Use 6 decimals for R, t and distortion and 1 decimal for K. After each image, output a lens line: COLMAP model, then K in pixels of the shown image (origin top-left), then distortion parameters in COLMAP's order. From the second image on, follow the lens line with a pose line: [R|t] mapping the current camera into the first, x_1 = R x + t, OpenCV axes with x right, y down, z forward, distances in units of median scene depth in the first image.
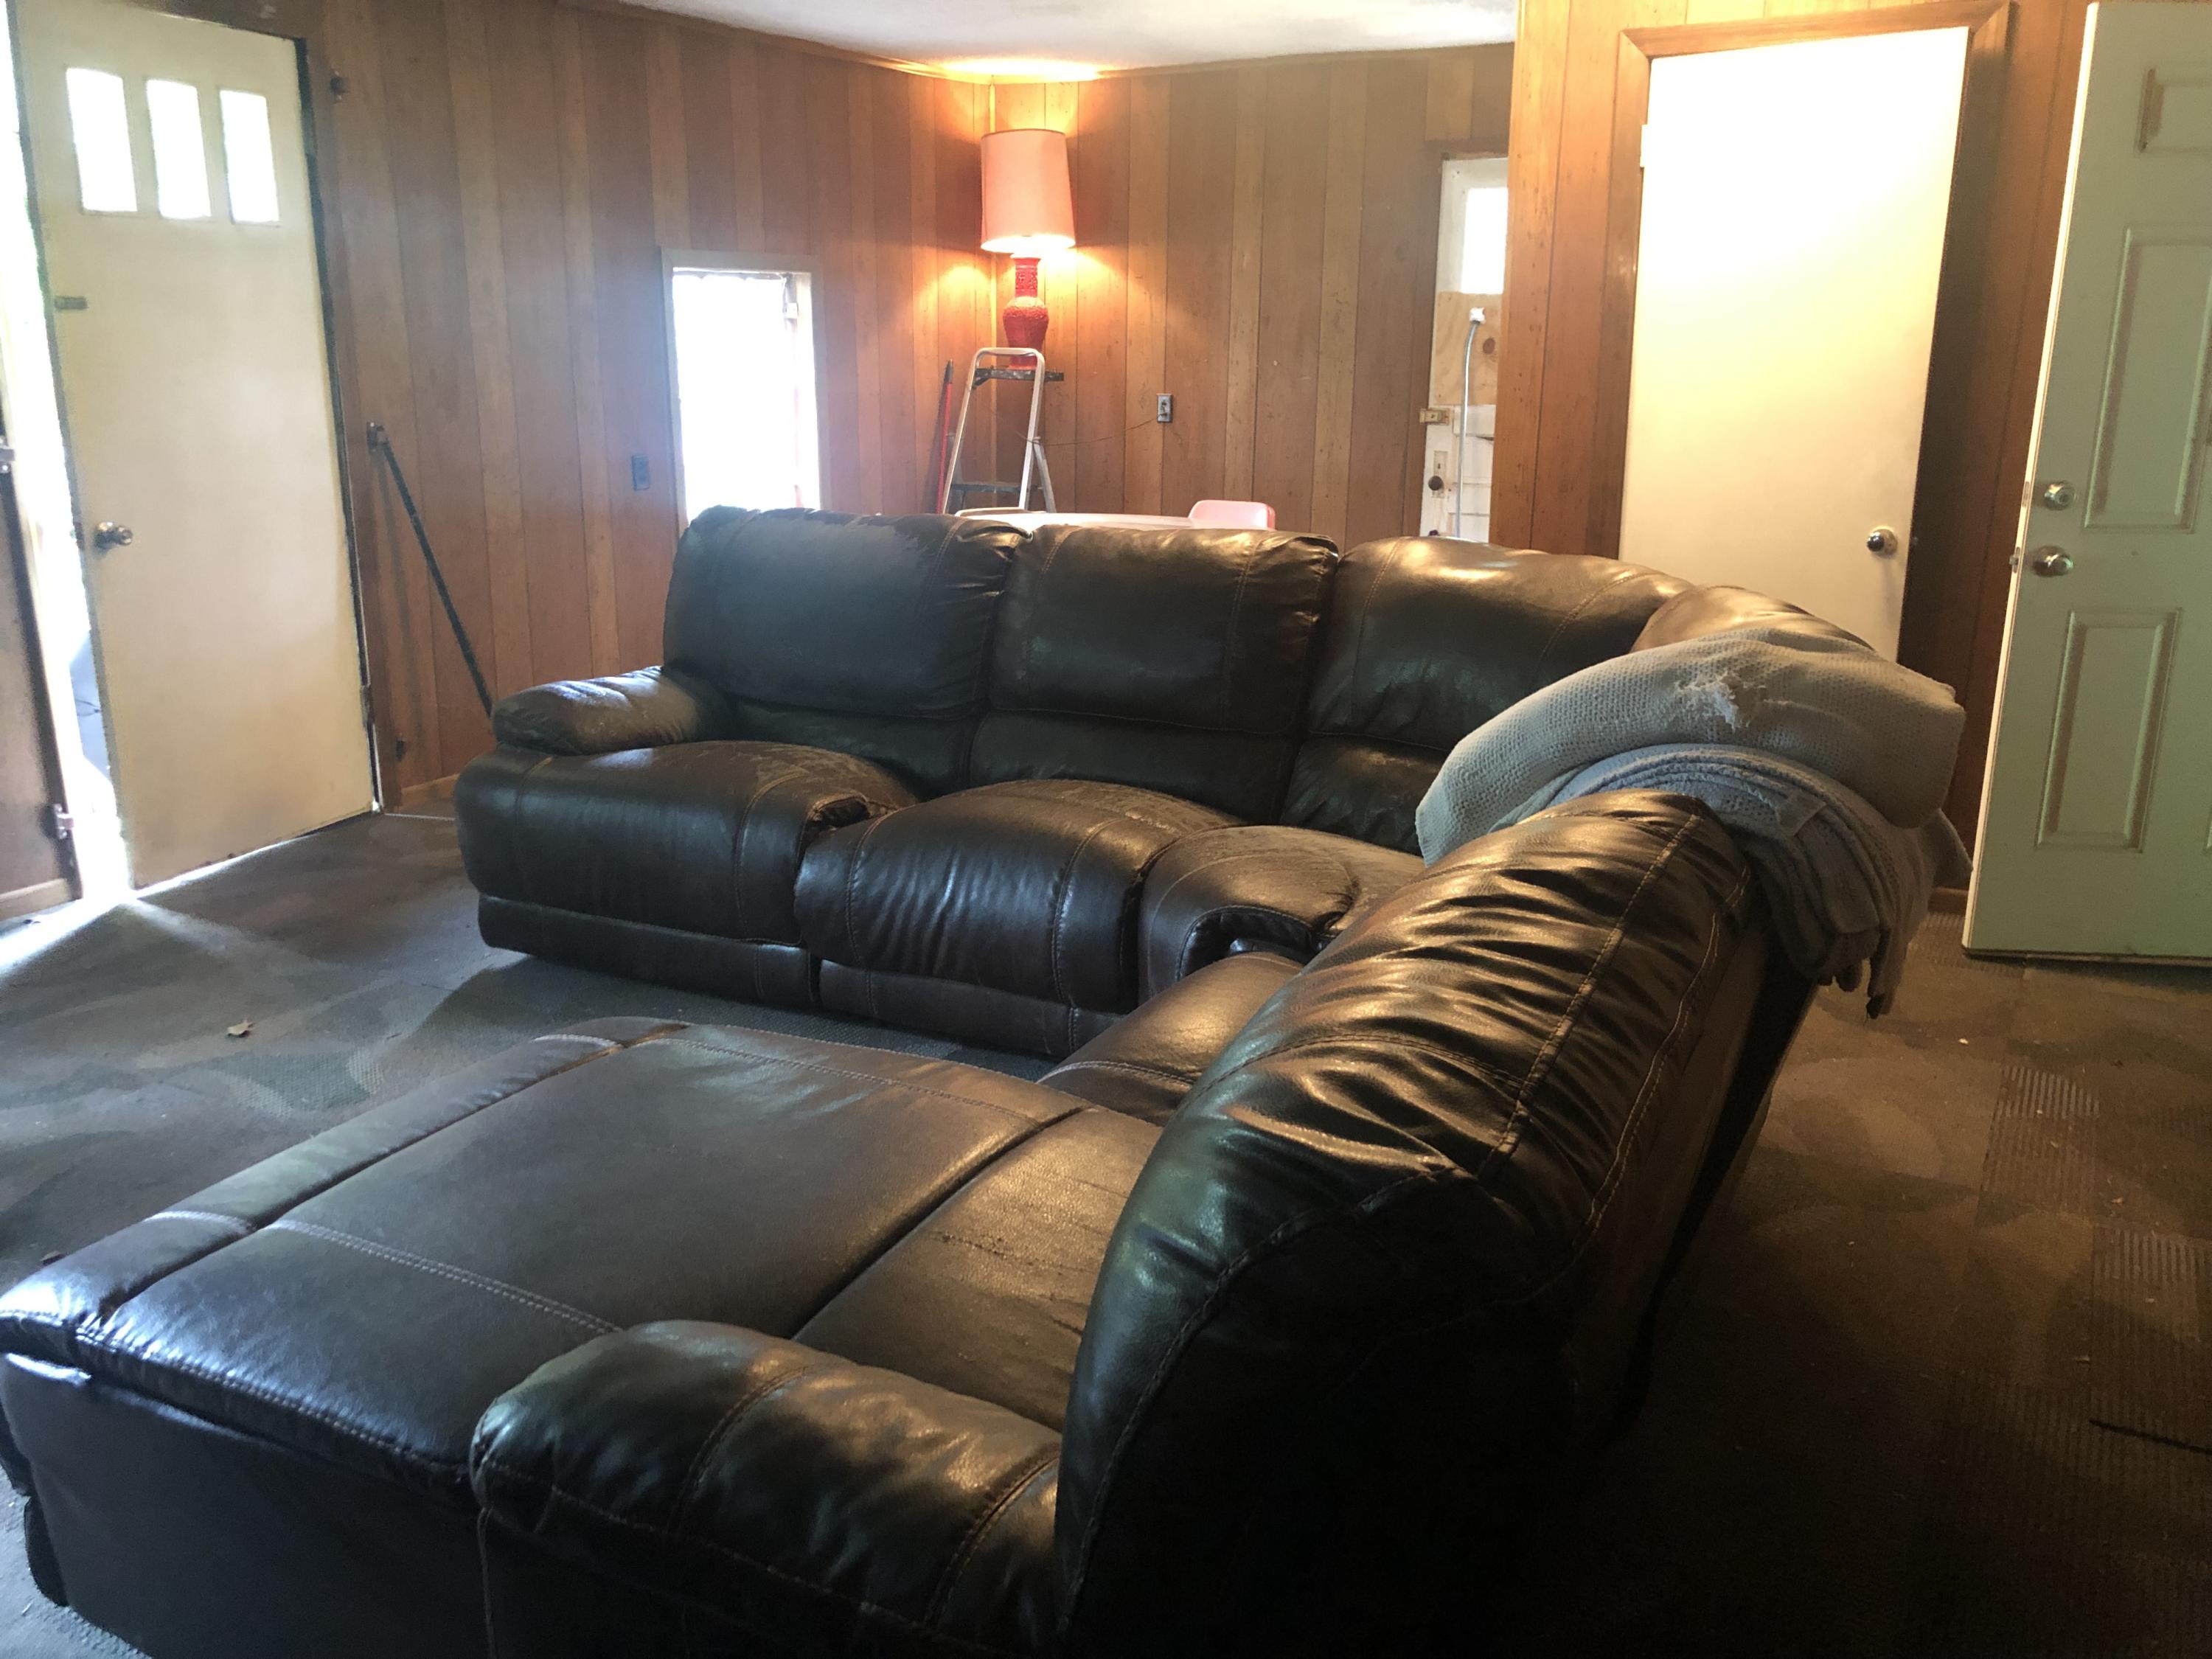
lens RADIAL K [[1803.2, 0, 1102.7], [0, 1803.2, 838.3], [0, 0, 1]] dist [0.015029, 0.010381]
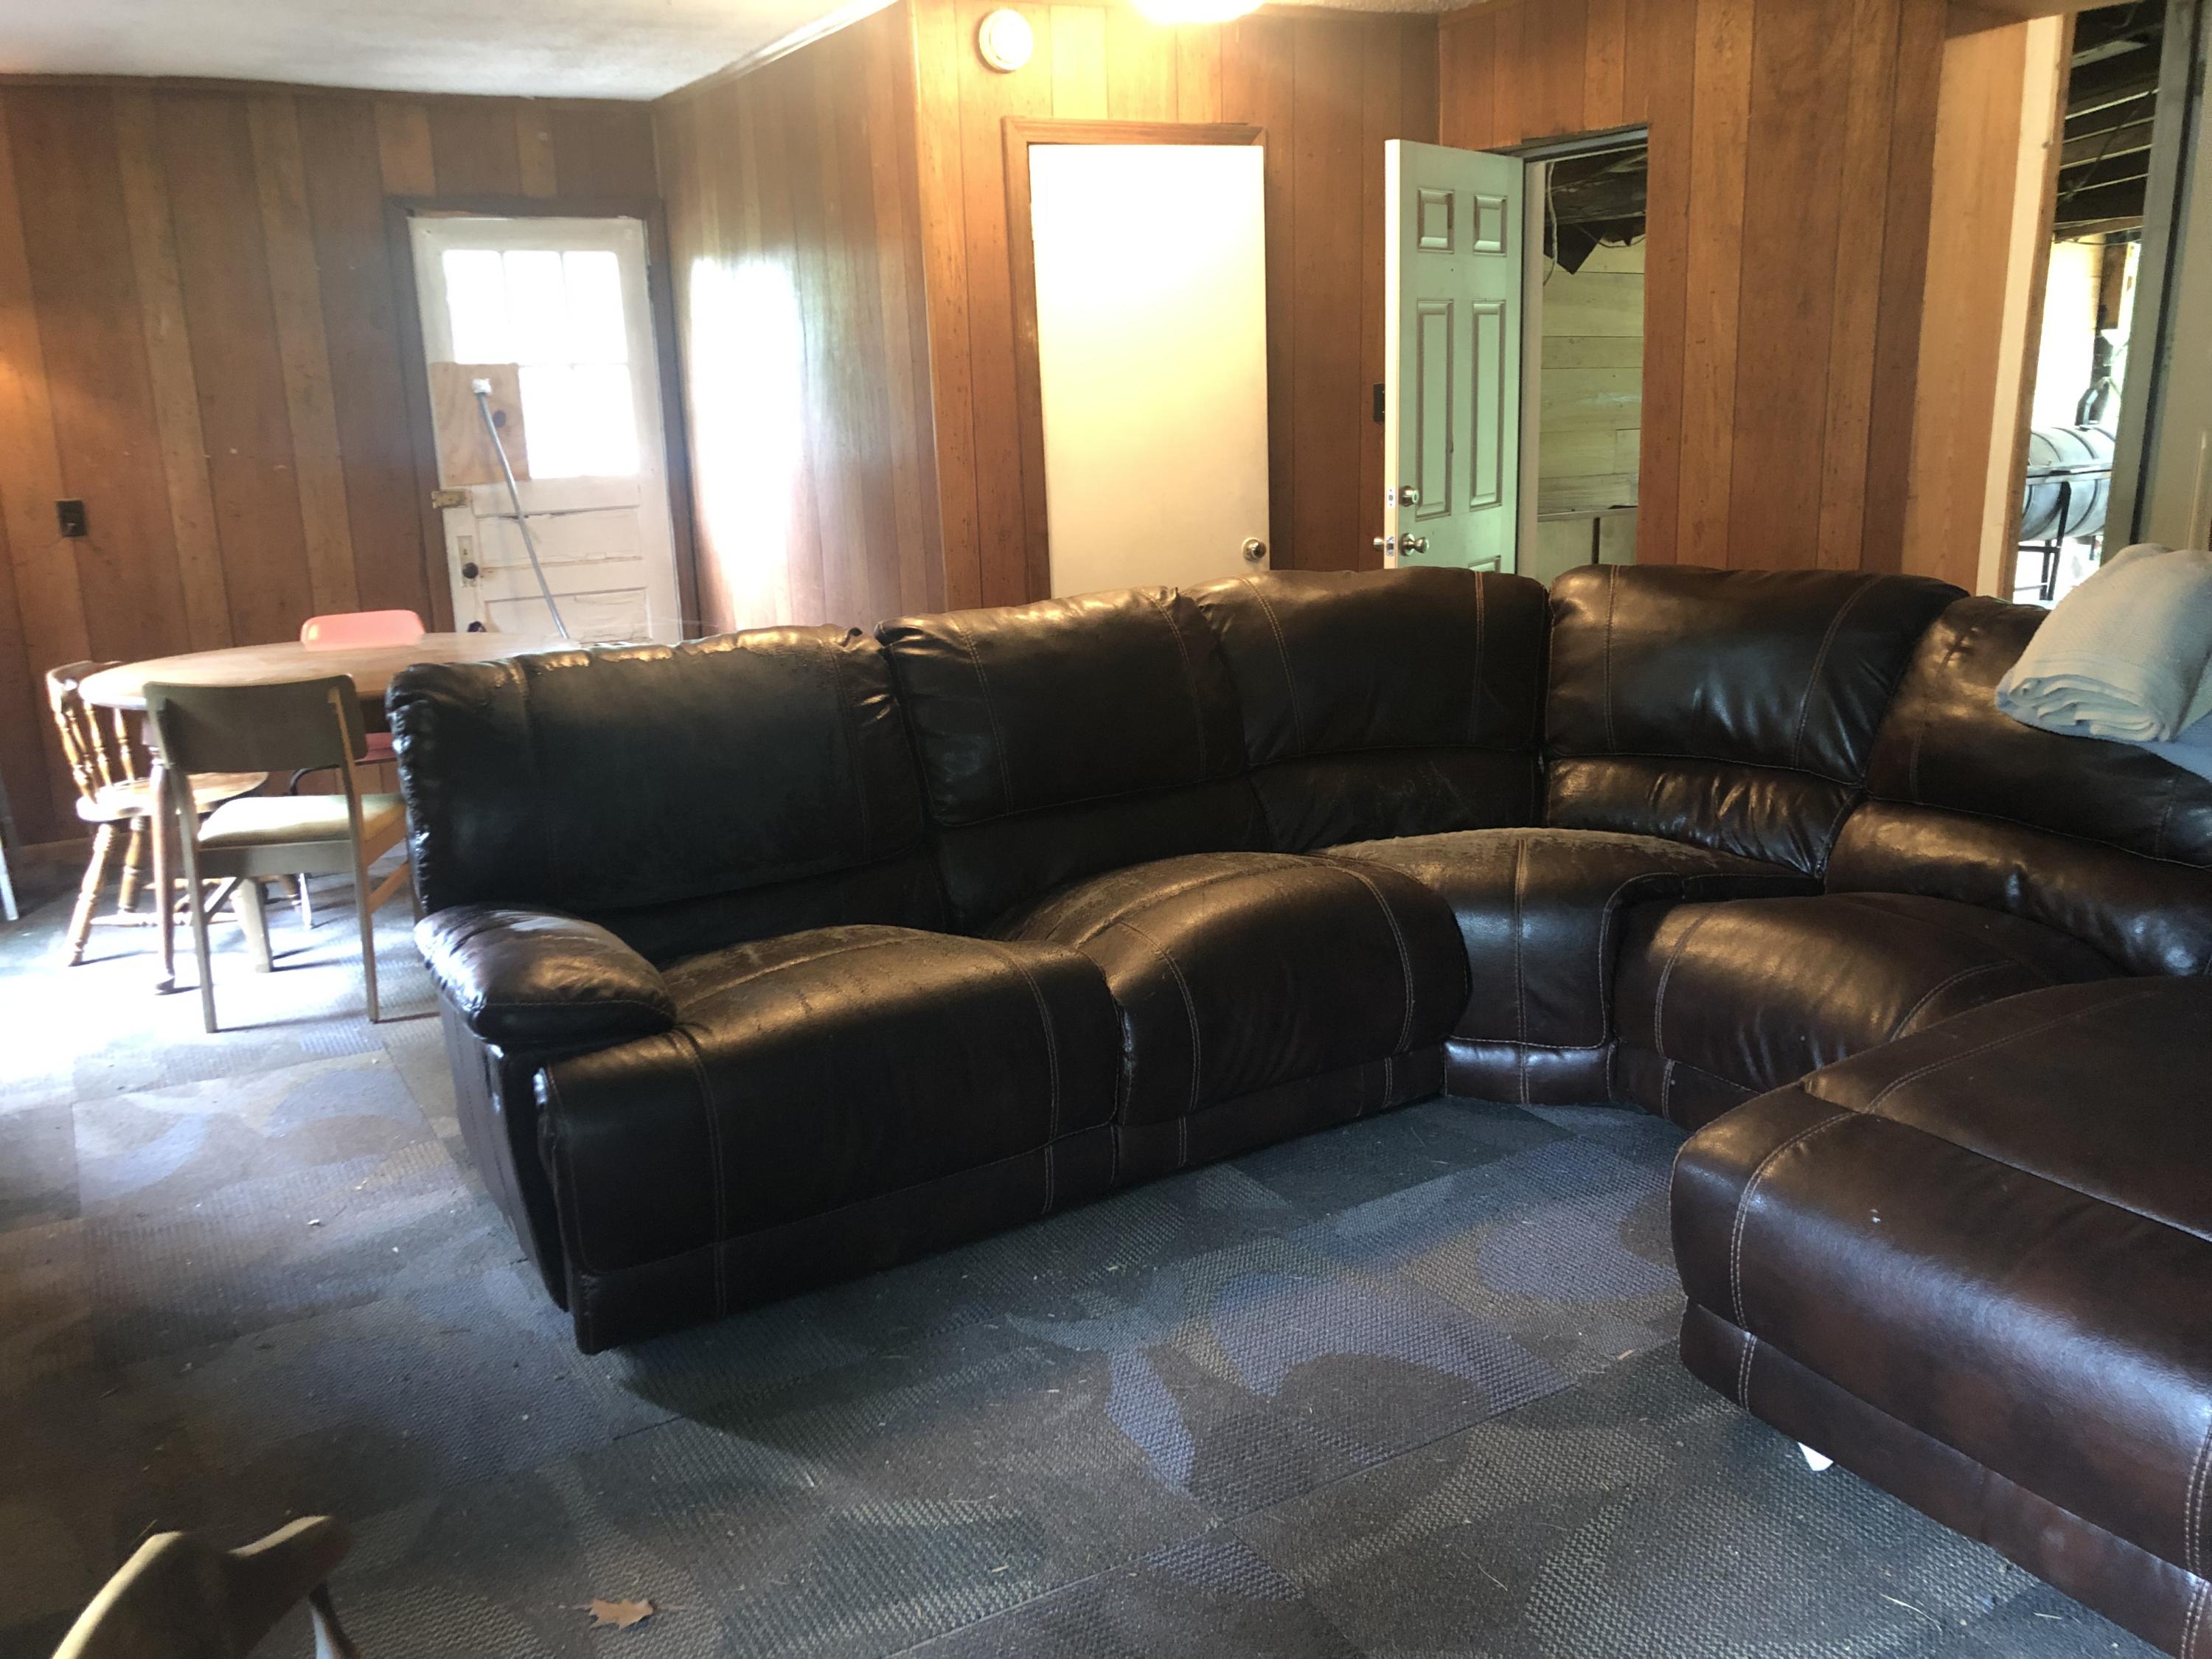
lens RADIAL K [[1803.2, 0, 1102.8], [0, 1803.2, 819.9], [0, 0, 1]] dist [0.015029, 0.010381]
pose [[0.541332, -0.221770, 0.811035, -0.405976], [0.259657, 0.961534, 0.089612, -0.076400], [-0.799711, 0.162081, 0.578093, 0.246446]]
